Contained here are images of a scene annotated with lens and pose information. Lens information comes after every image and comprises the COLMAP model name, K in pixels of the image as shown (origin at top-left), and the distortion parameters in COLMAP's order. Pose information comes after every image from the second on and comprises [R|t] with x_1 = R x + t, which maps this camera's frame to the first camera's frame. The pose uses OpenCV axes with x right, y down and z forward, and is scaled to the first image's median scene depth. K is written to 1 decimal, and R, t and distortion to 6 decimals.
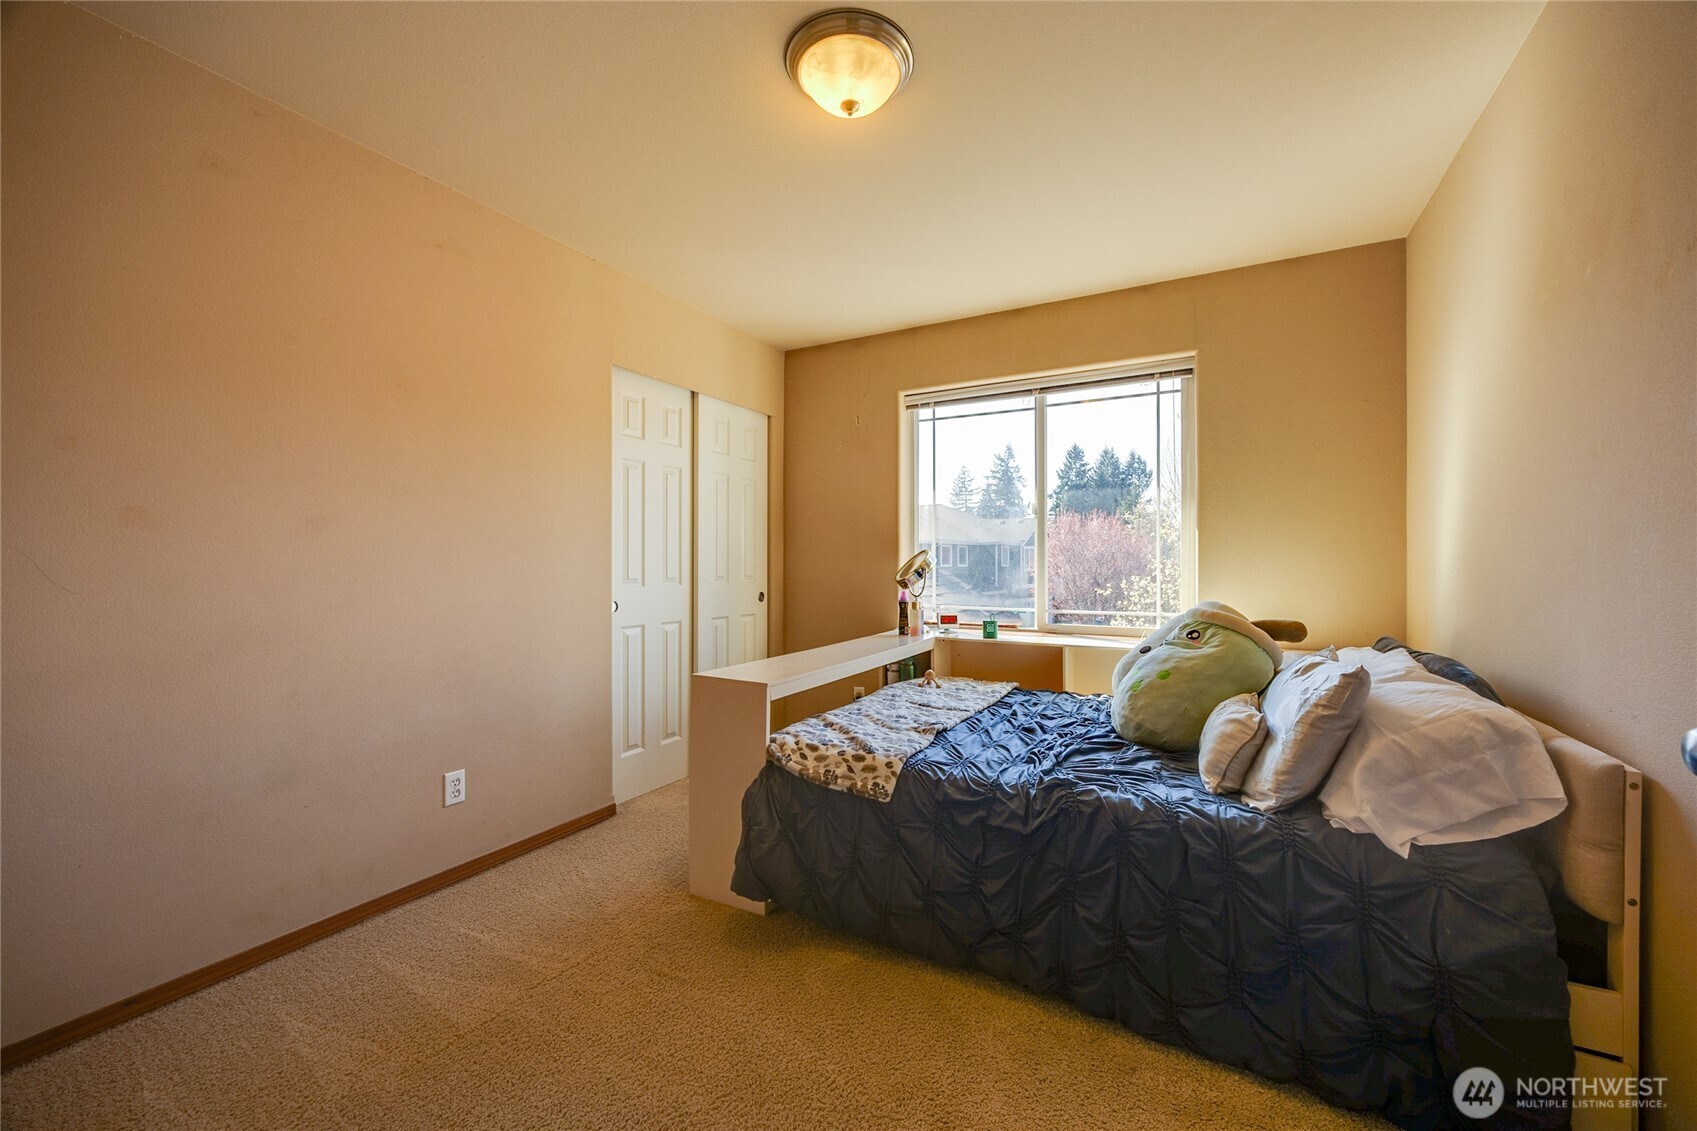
lens RADIAL K [[656.8, 0, 854.6], [0, 656.8, 563.4], [0, 0, 1]] dist [-0.000462, 0.000083]
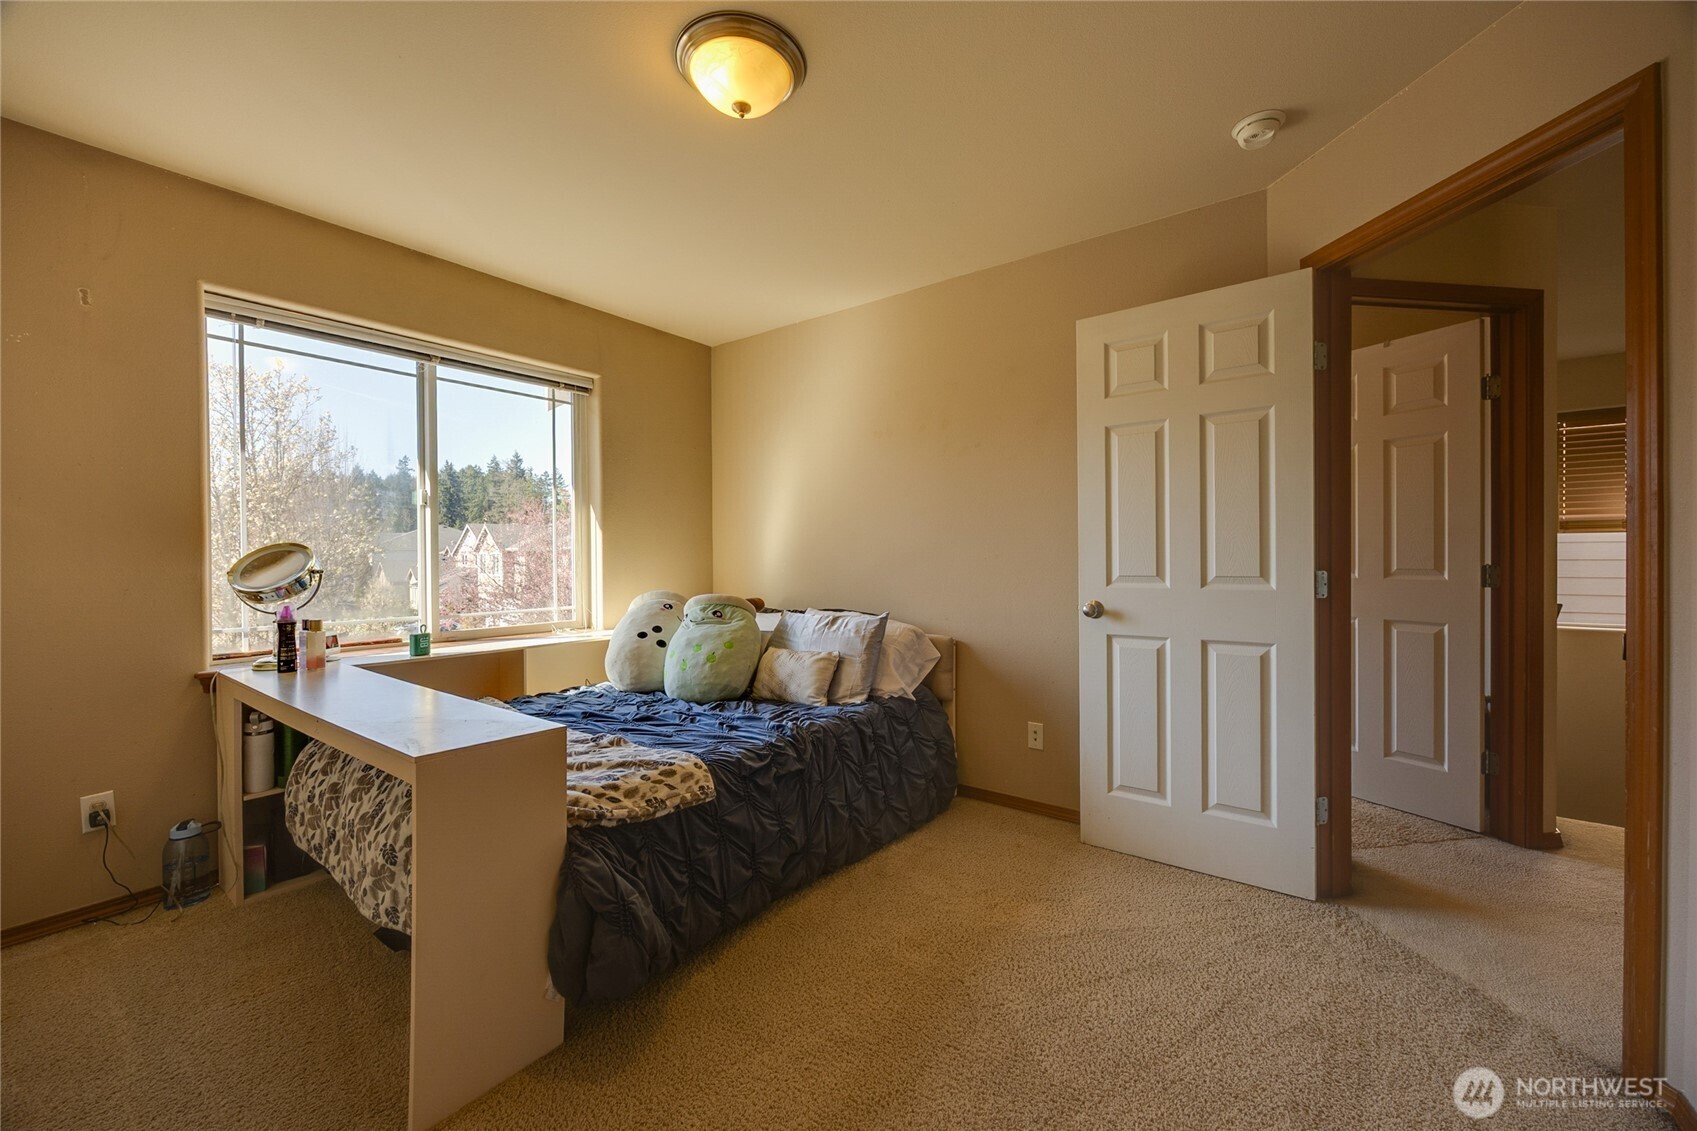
lens RADIAL K [[656.8, 0, 860.4], [0, 656.8, 555.1], [0, 0, 1]] dist [-0.000462, 0.000083]
pose [[0.143239, -0.001441, 0.989687, -0.836019], [0.005749, 0.999983, 0.000624, -0.010154], [-0.989671, 0.005601, 0.143245, 0.572959]]
